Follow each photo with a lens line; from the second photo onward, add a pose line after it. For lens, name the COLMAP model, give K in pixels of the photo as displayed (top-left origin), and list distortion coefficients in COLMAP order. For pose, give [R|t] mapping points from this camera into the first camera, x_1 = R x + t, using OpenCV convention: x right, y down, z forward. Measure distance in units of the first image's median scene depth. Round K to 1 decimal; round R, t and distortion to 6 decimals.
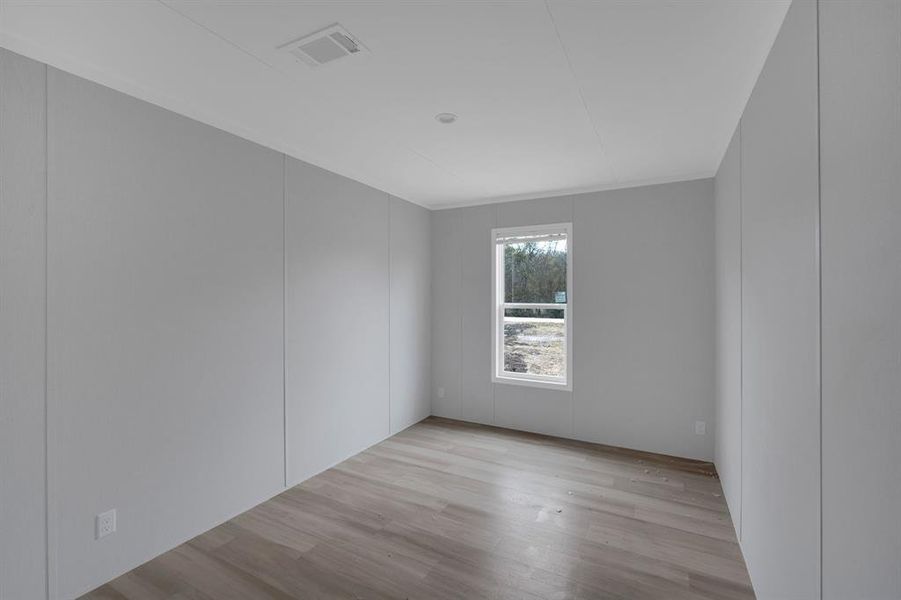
lens RADIAL K [[391.7, 0, 435.0], [0, 391.7, 292.7], [0, 0, 1]] dist [-0.014523, 0.006876]
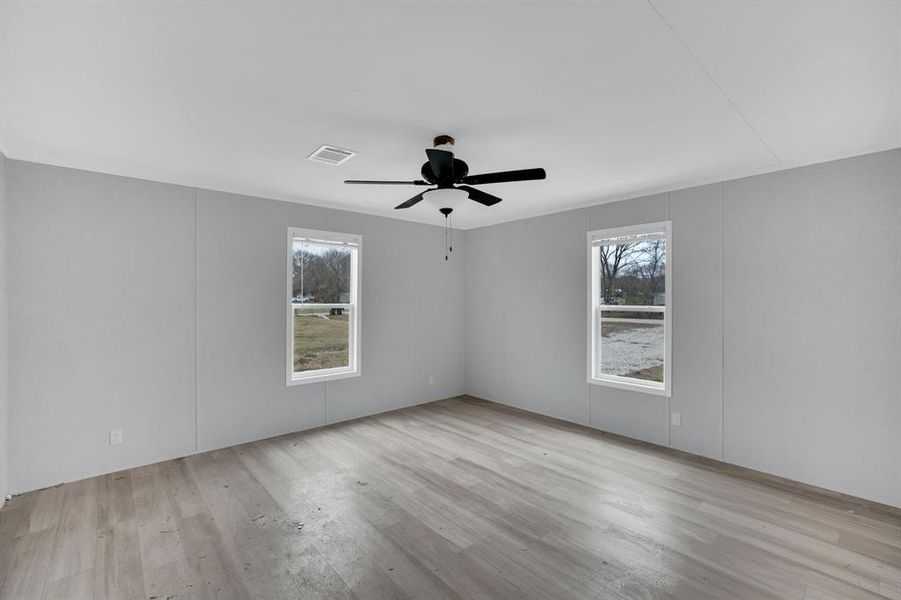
lens RADIAL K [[402.1, 0, 449.5], [0, 402.1, 295.5], [0, 0, 1]] dist [0.004438, -0.000113]
pose [[0.934991, -0.013705, -0.354408, 0.138276], [0.013539, 0.999904, -0.002949, 0.000252], [0.354414, -0.002041, 0.935086, -0.075785]]
